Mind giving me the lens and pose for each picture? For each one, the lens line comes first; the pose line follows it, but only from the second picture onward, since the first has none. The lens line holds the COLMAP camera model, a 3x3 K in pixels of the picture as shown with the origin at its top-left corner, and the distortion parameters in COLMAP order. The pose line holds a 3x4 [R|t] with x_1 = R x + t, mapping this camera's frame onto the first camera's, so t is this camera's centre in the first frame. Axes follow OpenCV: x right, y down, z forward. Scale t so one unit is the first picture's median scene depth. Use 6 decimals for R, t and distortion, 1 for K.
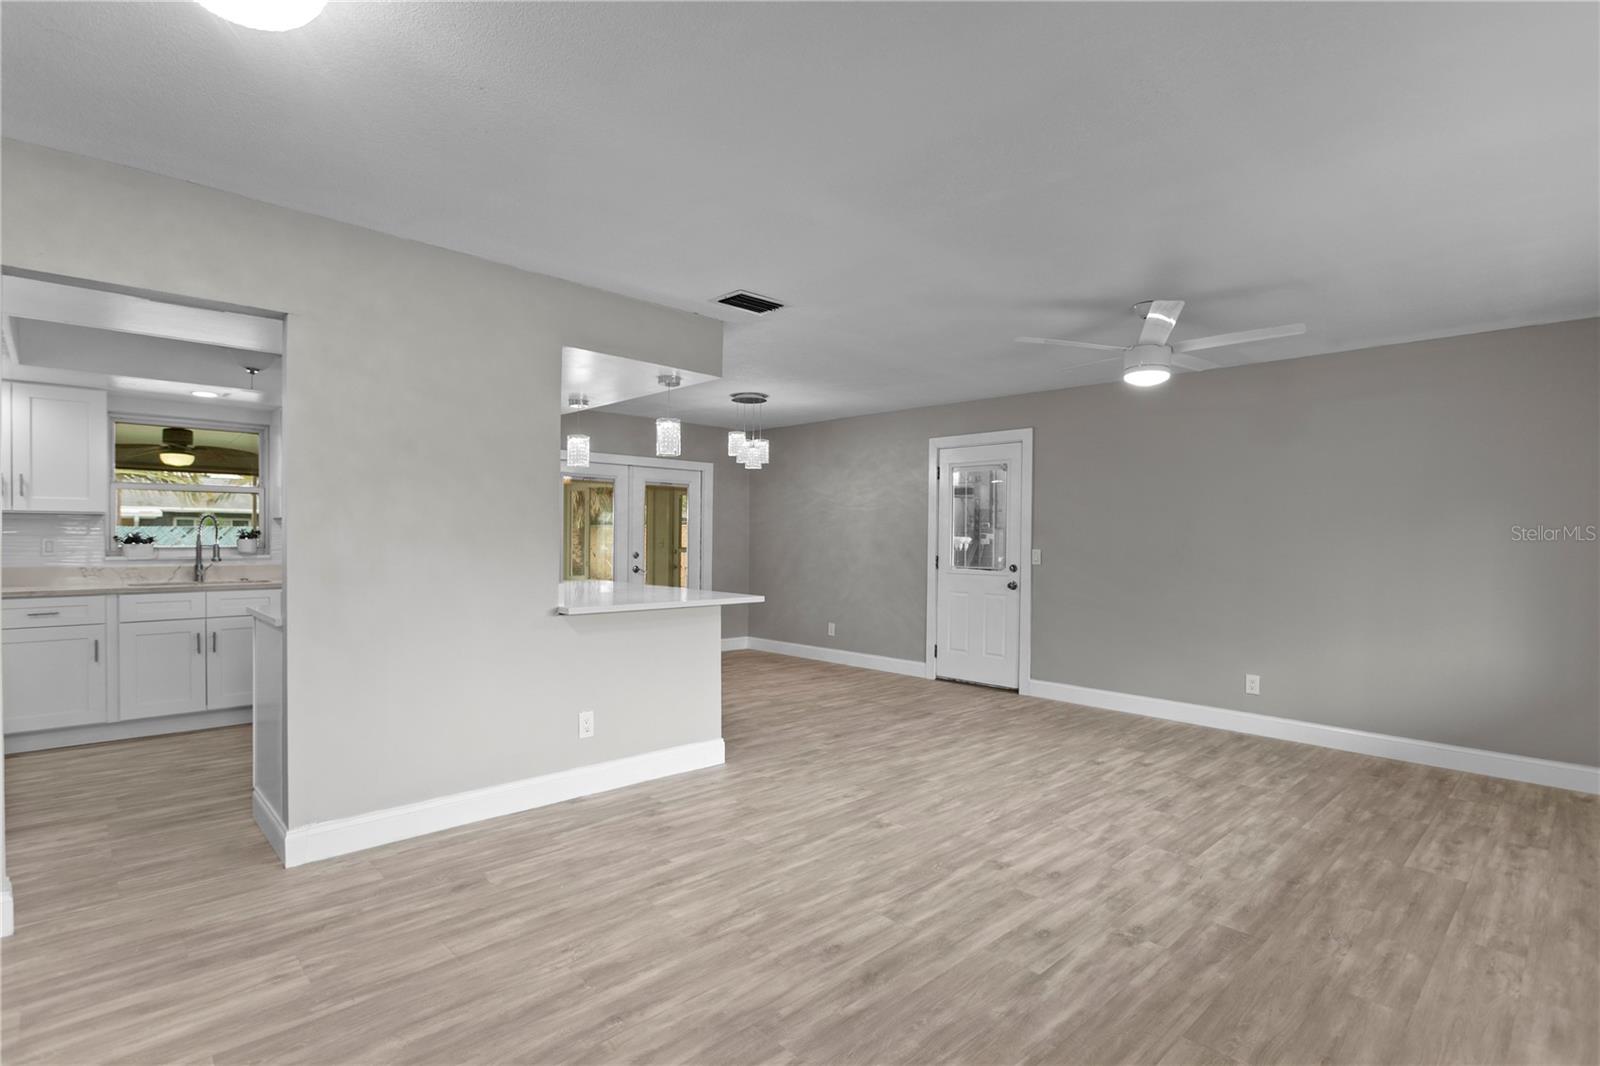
lens RADIAL K [[762.8, 0, 789.3], [0, 762.8, 551.3], [0, 0, 1]] dist [-0.016501, 0.004695]
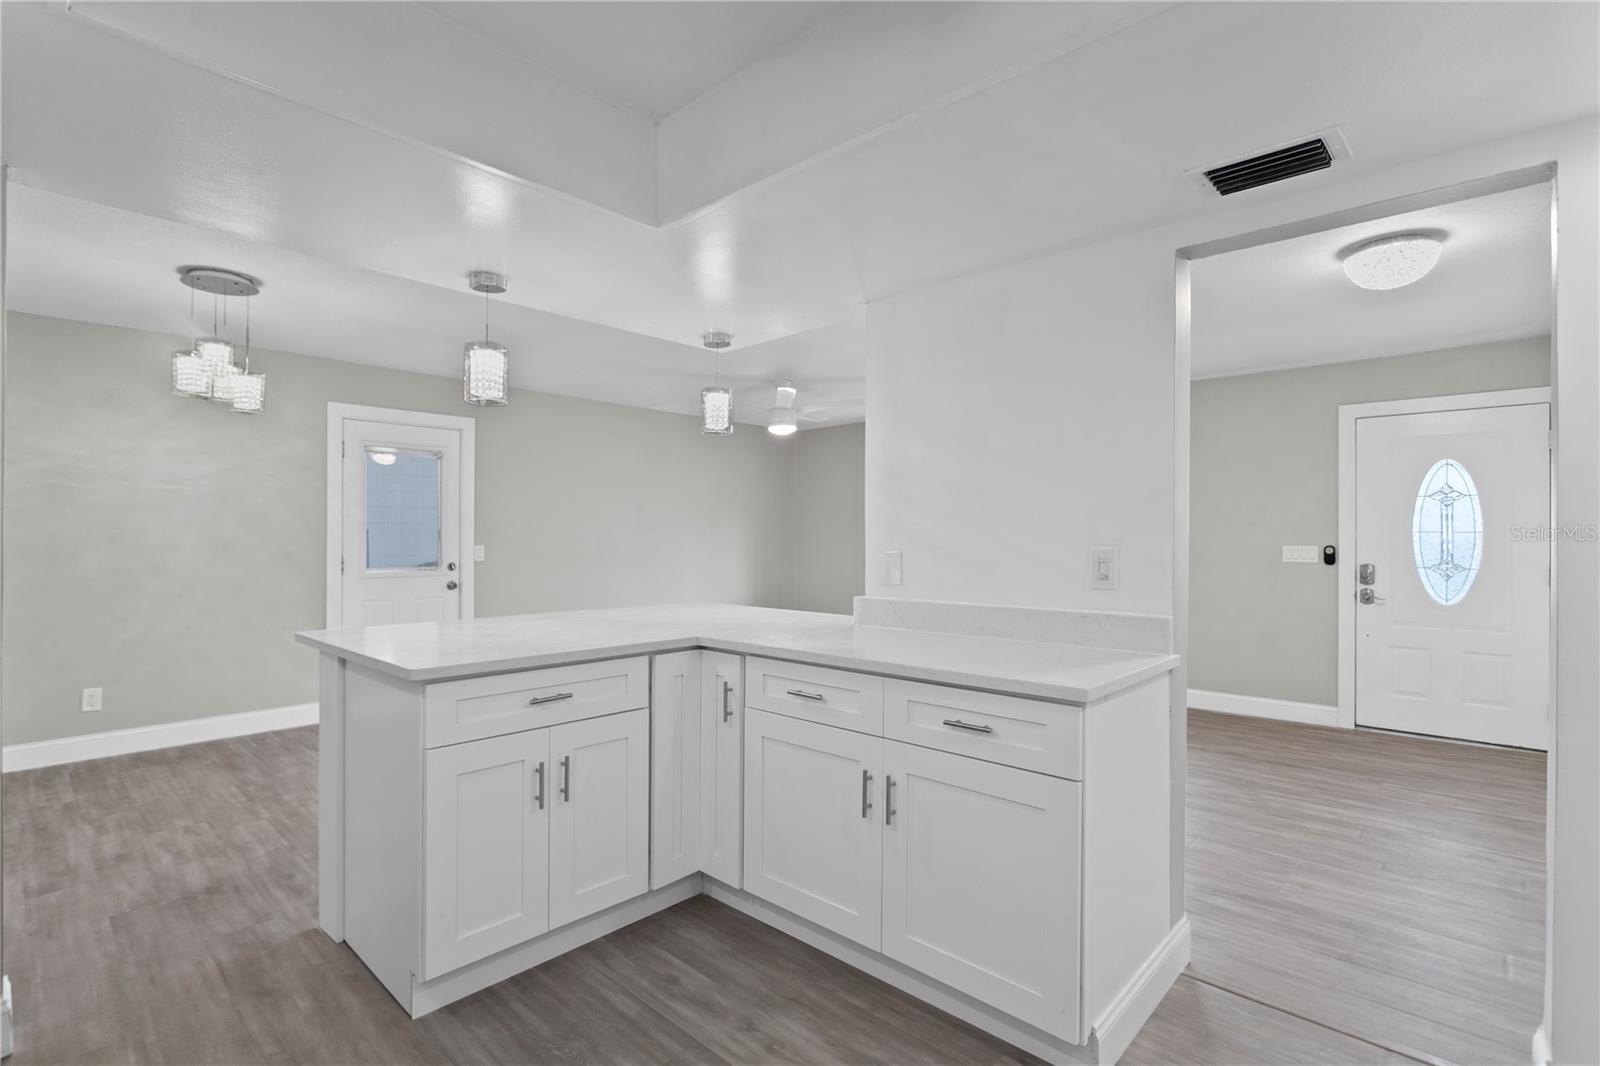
lens RADIAL K [[762.8, 0, 778.1], [0, 762.8, 529.1], [0, 0, 1]] dist [-0.016501, 0.004695]
pose [[-0.051726, -0.000670, 0.998661, -1.055478], [0.015413, 0.999880, 0.001469, -0.029417], [-0.998542, 0.015468, -0.051709, 1.078141]]
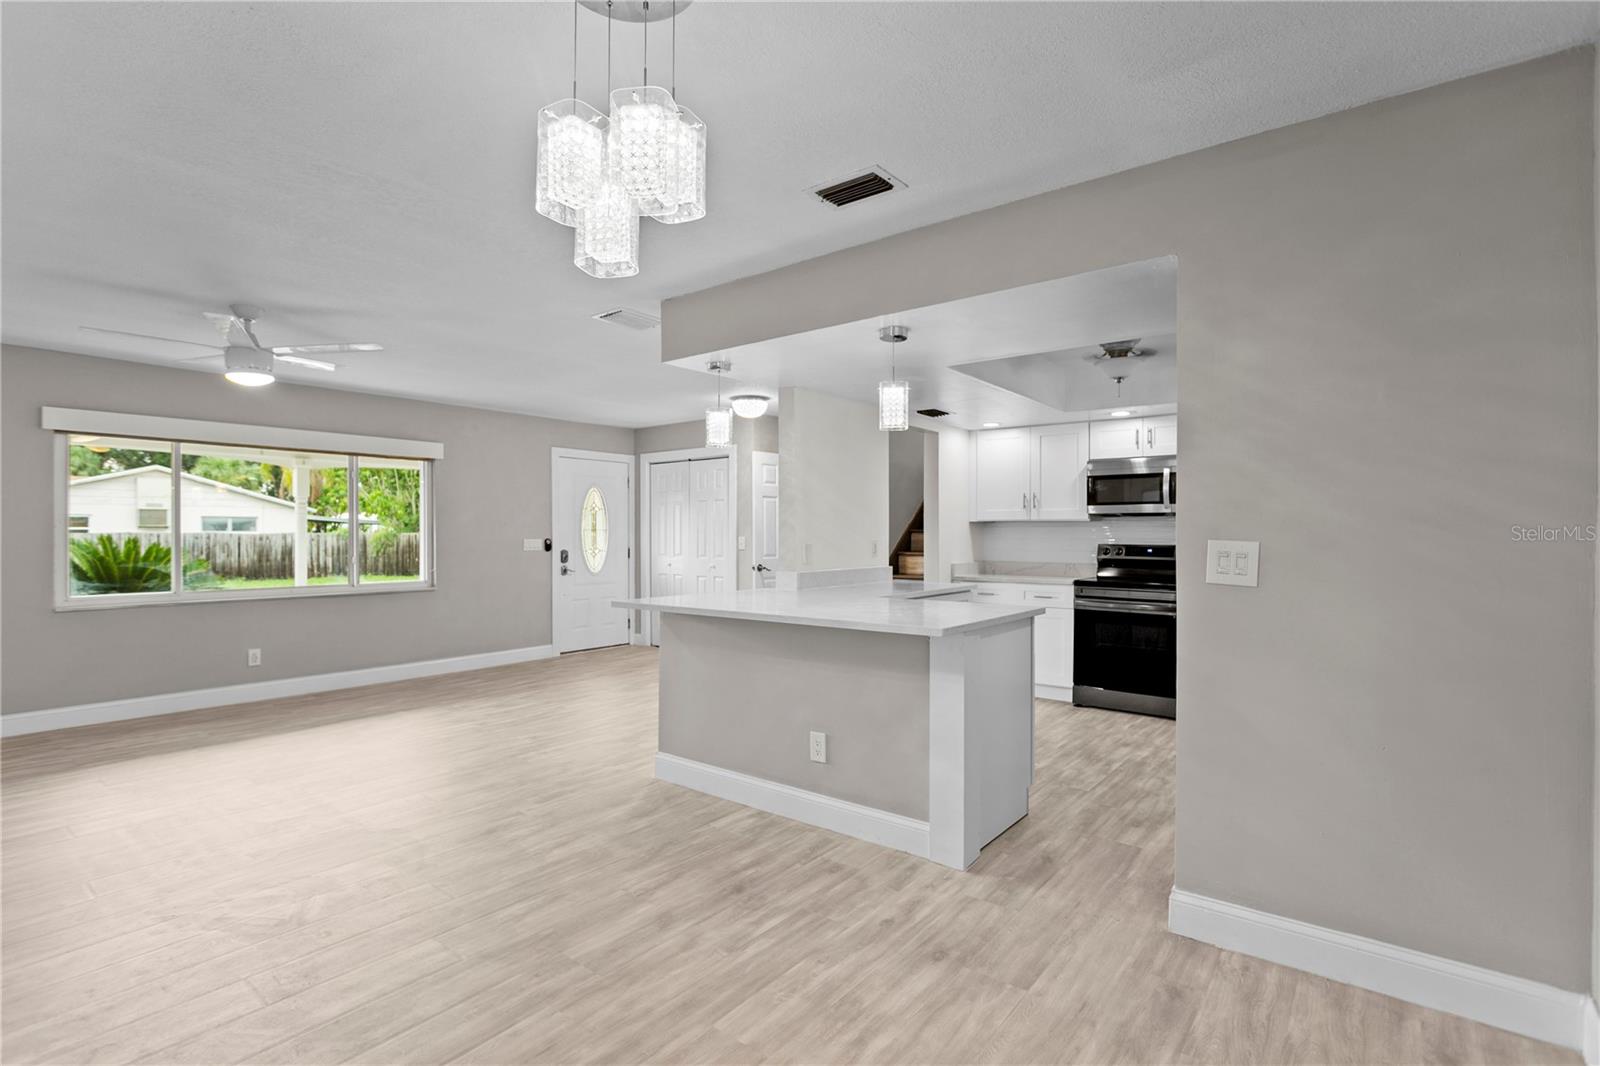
lens RADIAL K [[762.8, 0, 790.2], [0, 762.8, 536.0], [0, 0, 1]] dist [-0.016501, 0.004695]
pose [[-0.989000, -0.012895, -0.147351, -0.119153], [-0.015989, 0.999675, 0.019833, -0.040635], [0.147047, 0.021971, -0.988885, 2.139499]]
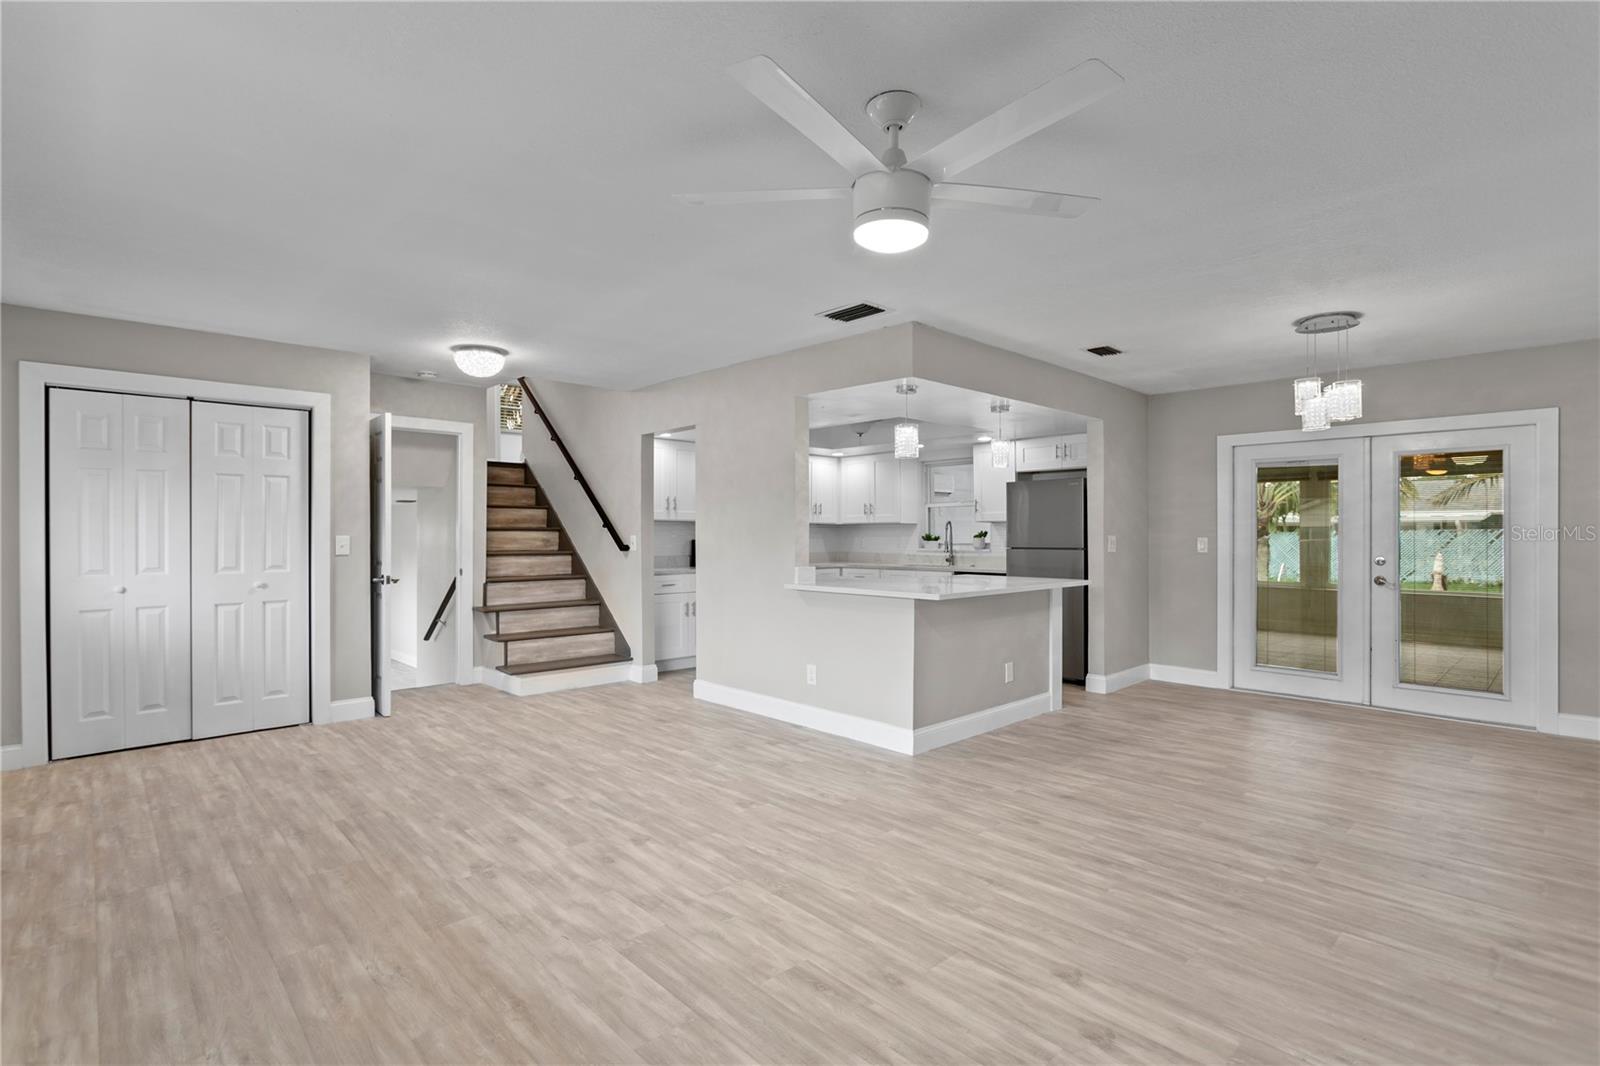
lens RADIAL K [[762.8, 0, 792.0], [0, 762.8, 527.2], [0, 0, 1]] dist [-0.016501, 0.004695]
pose [[0.003461, -0.019733, -0.999799, 1.024825], [-0.019227, 0.999619, -0.019796, -0.001267], [0.999809, 0.019291, 0.003080, 0.920991]]
